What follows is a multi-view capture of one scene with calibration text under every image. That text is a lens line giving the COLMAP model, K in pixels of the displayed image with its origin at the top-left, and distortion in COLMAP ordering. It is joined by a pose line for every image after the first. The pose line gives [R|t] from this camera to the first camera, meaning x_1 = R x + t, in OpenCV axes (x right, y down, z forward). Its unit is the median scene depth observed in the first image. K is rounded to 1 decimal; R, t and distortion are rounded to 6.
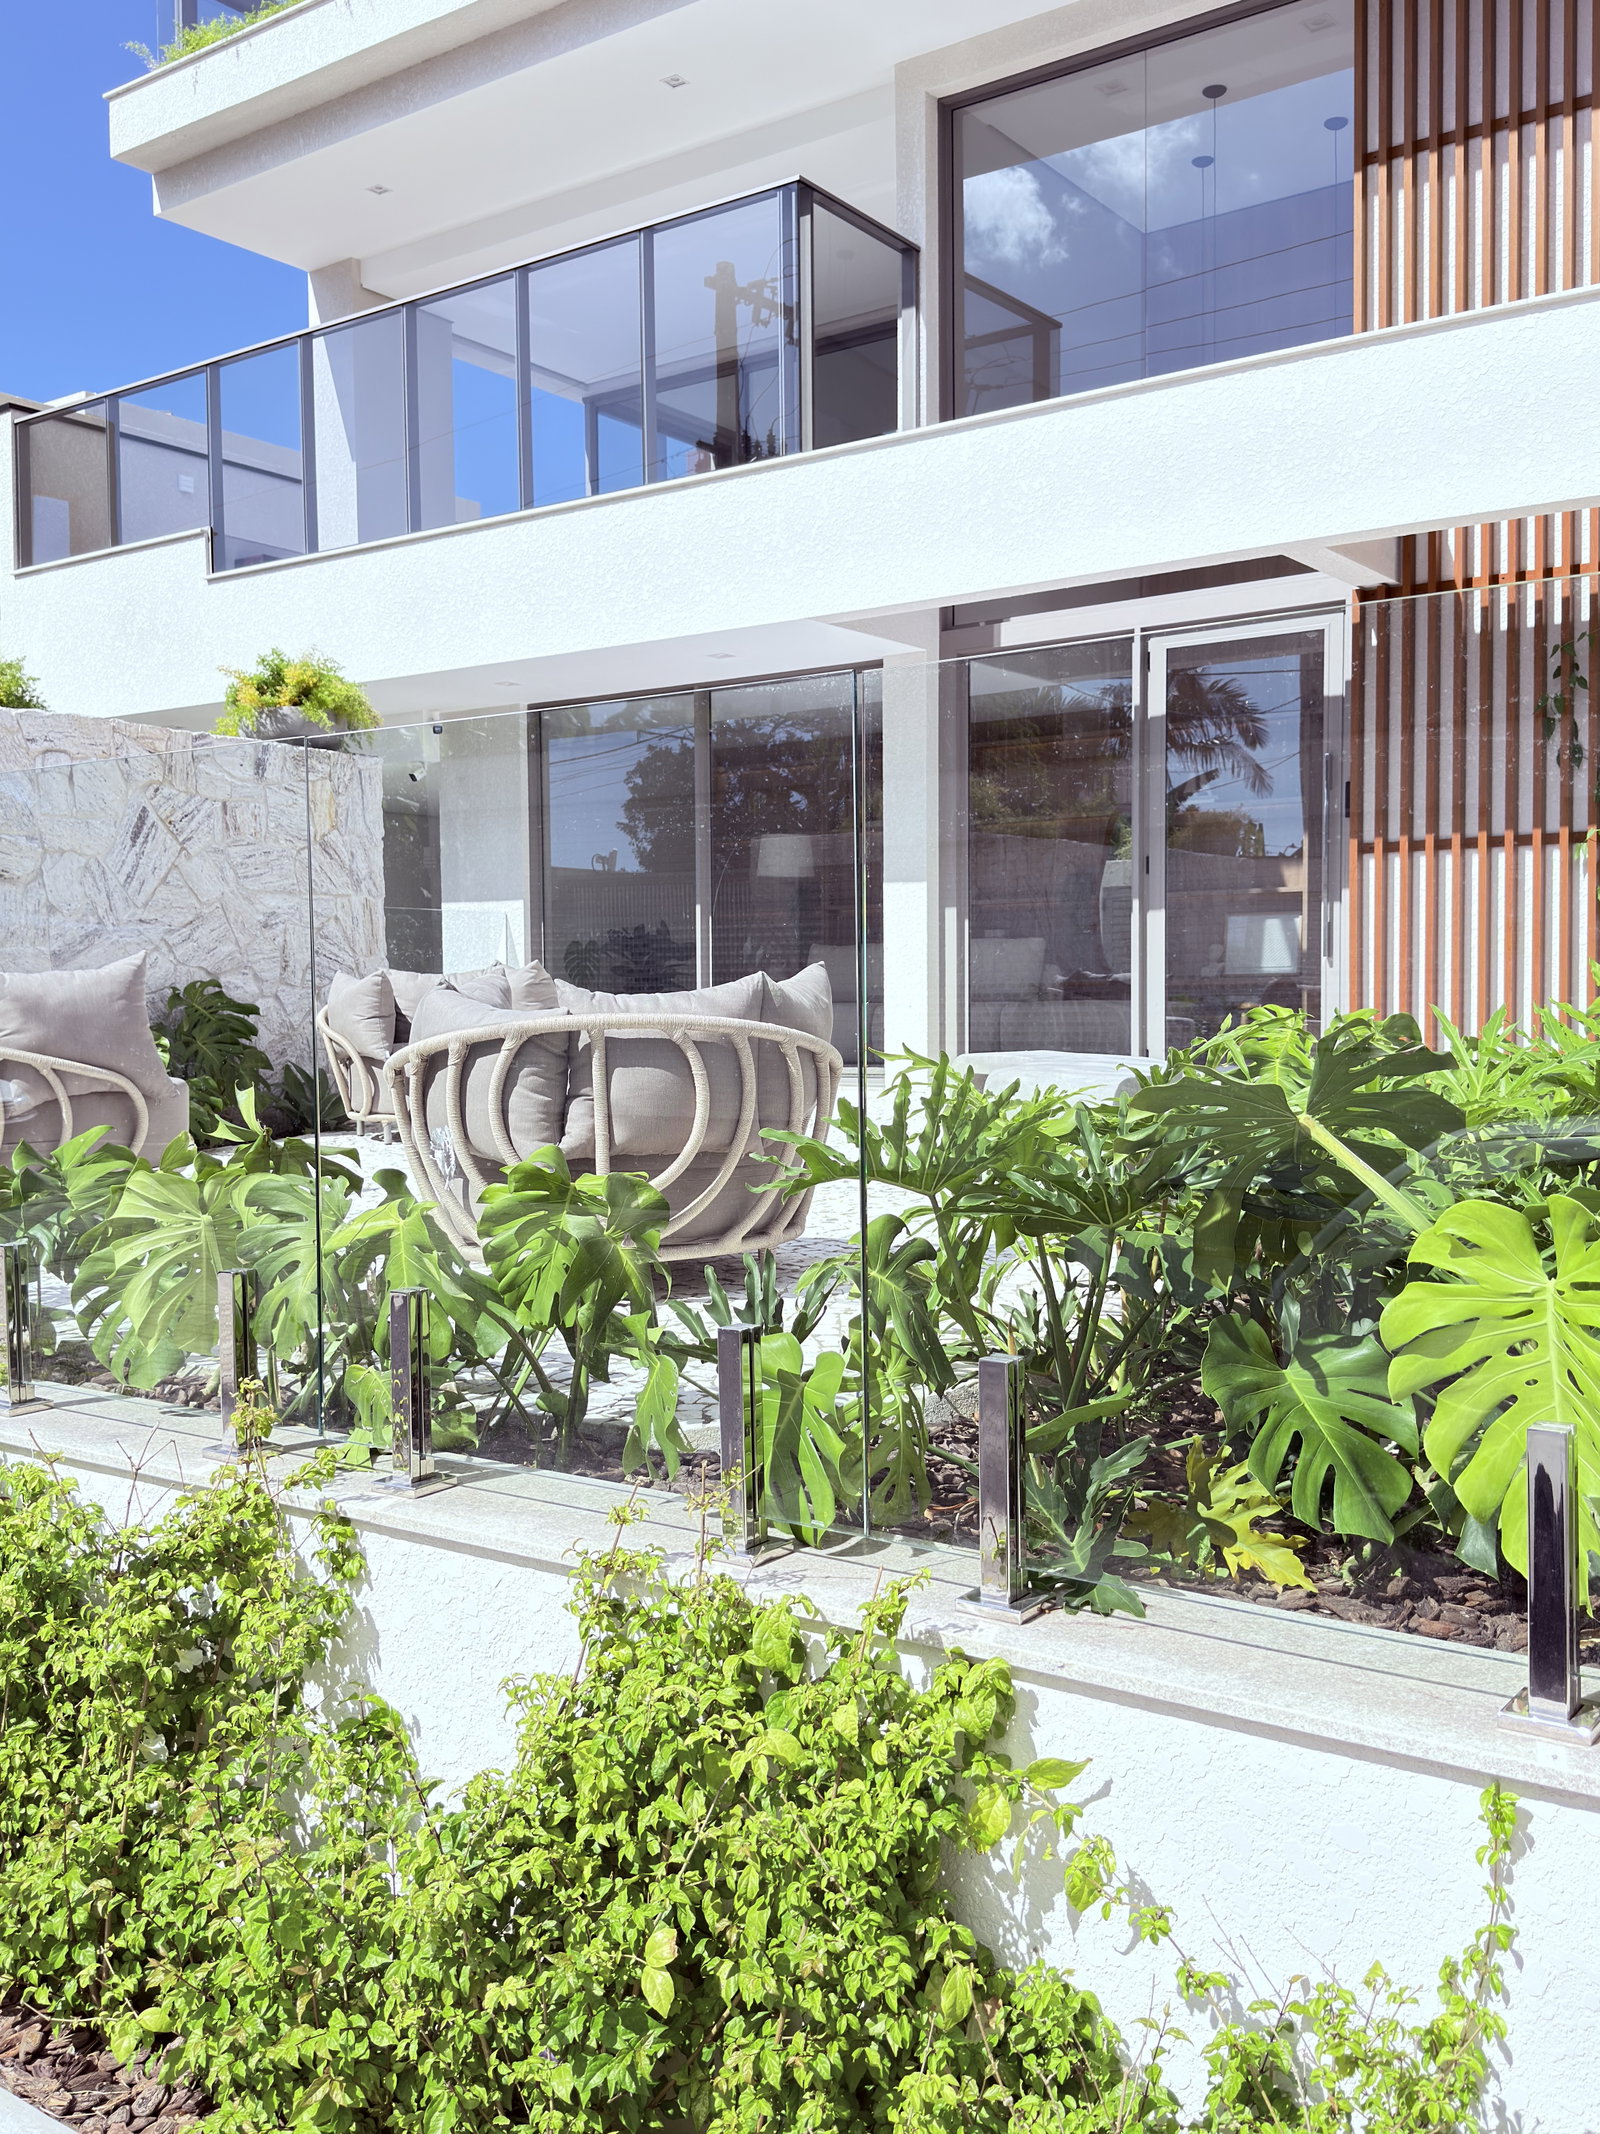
lens RADIAL K [[1916.5, 0, 800.0], [0, 1916.5, 1067.0], [0, 0, 1]] dist [0.164825, -0.345427]
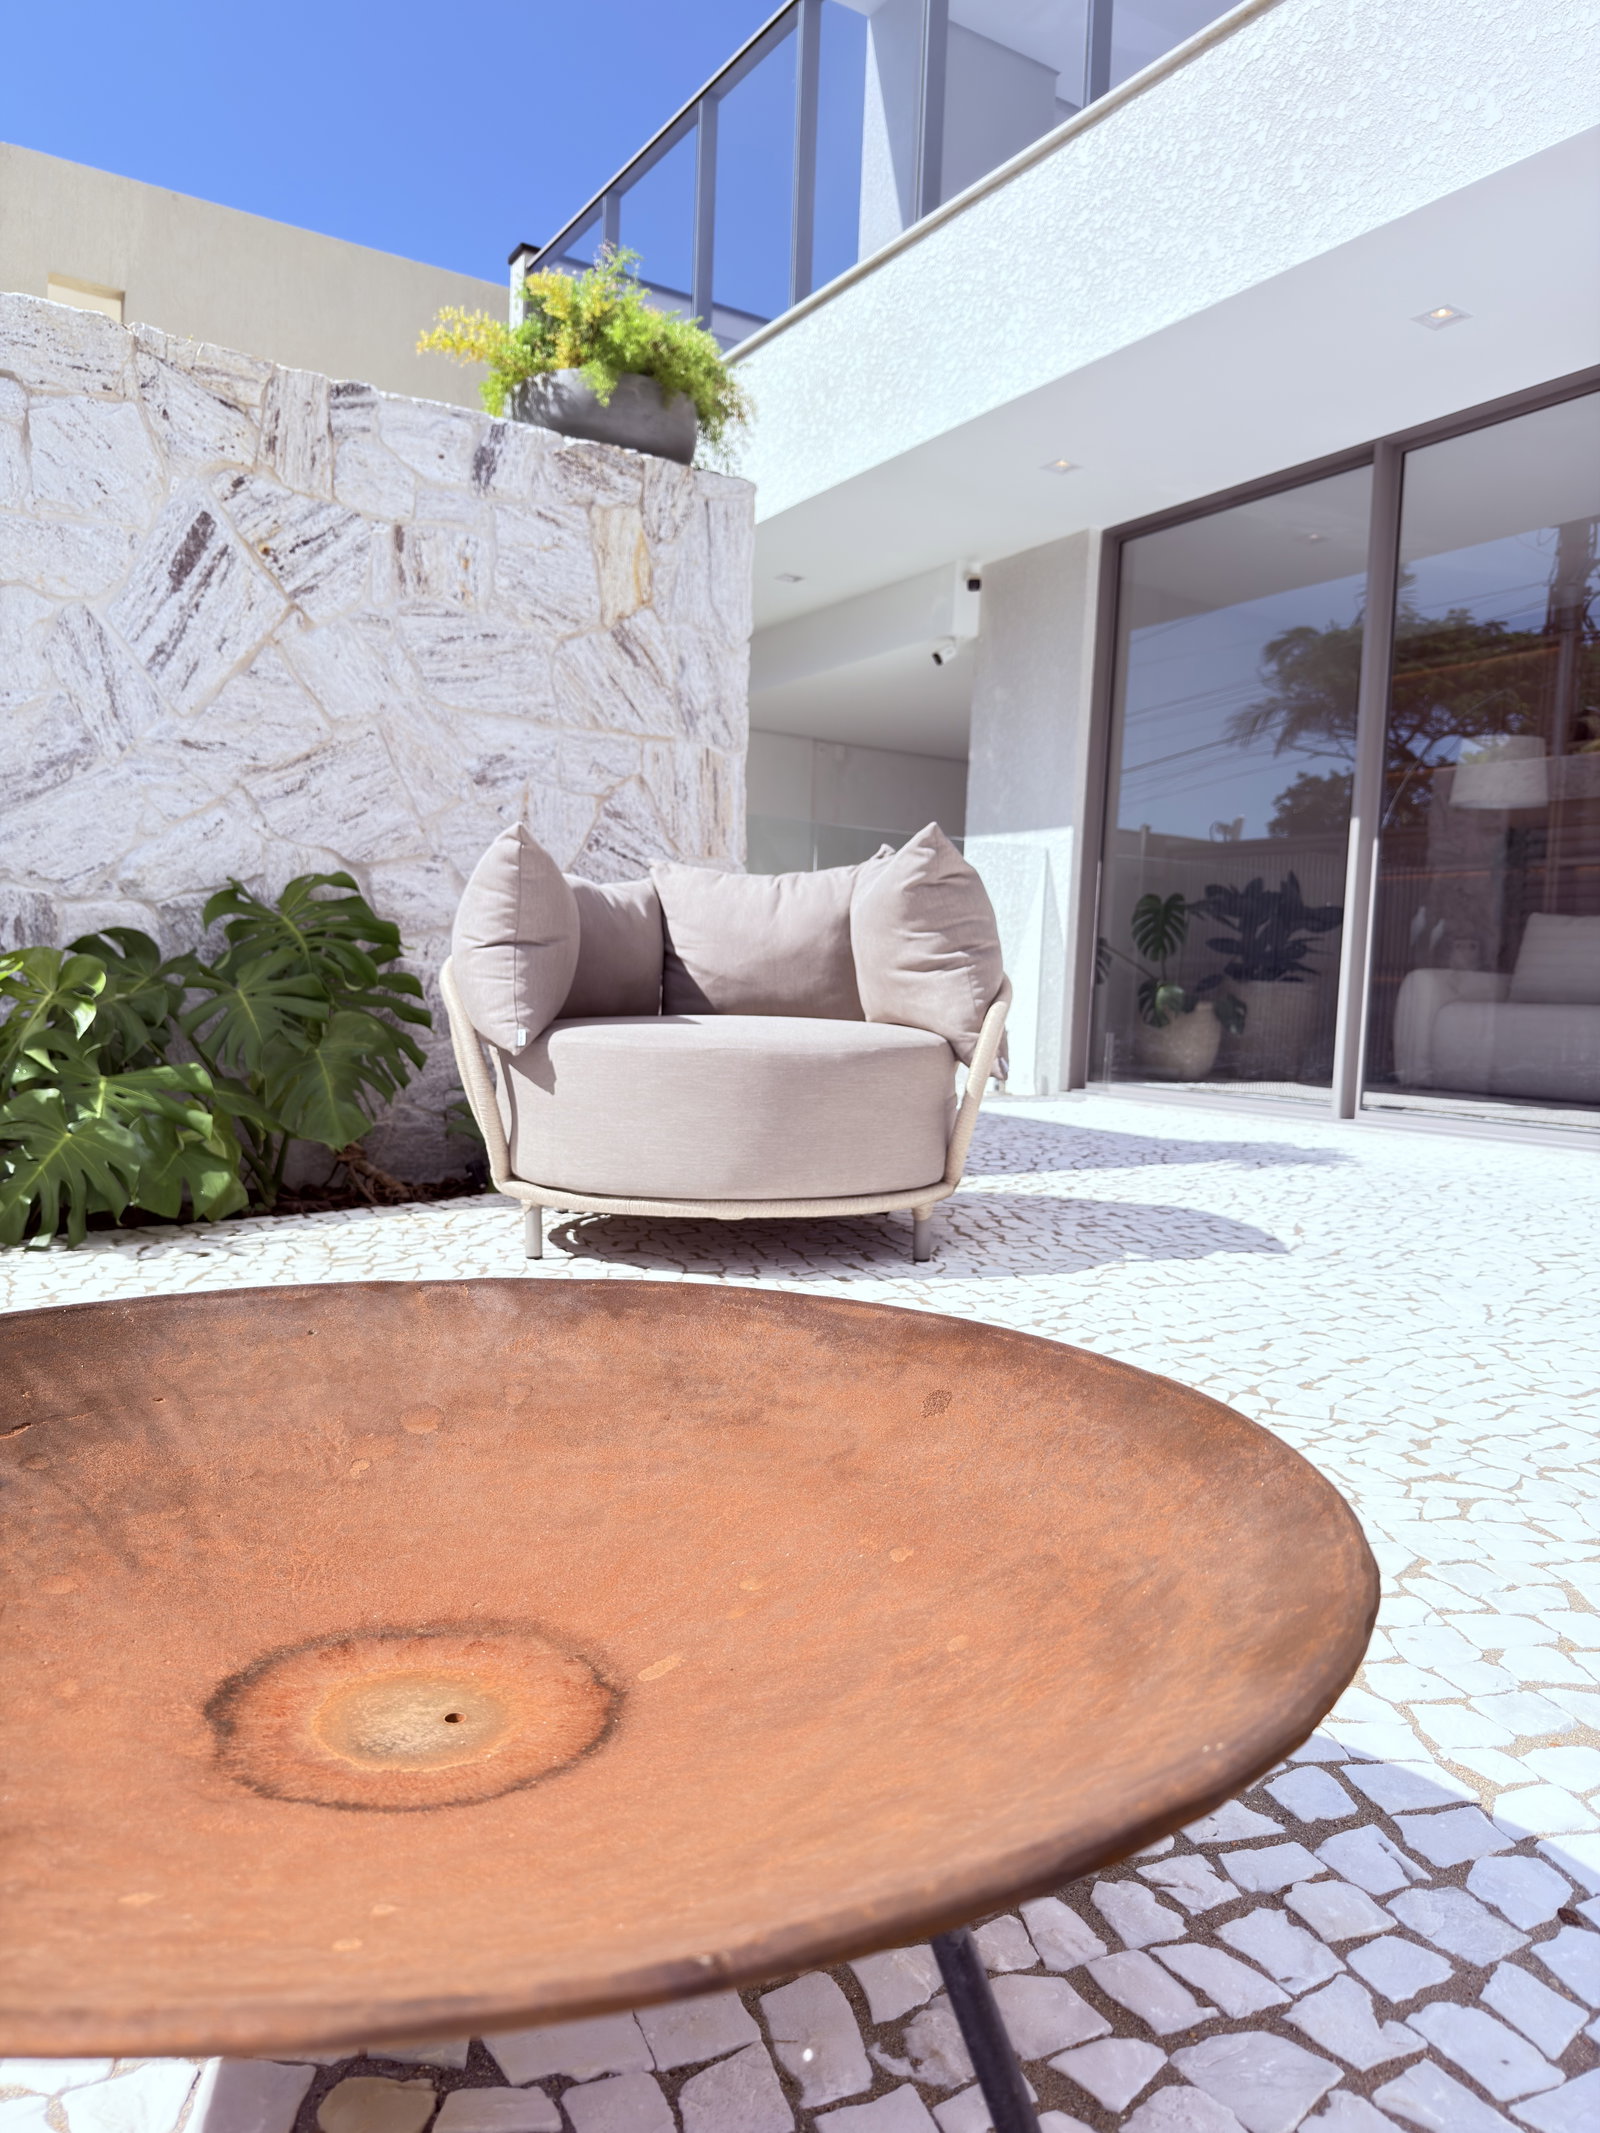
lens RADIAL K [[1492.7, 0, 794.9], [0, 1492.7, 1091.5], [0, 0, 1]] dist [0.158093, -0.330559]
pose [[0.923724, 0.066842, -0.377182, -0.036961], [-0.059153, 0.997738, 0.031947, -0.006897], [0.378464, -0.007199, 0.925588, 0.606956]]
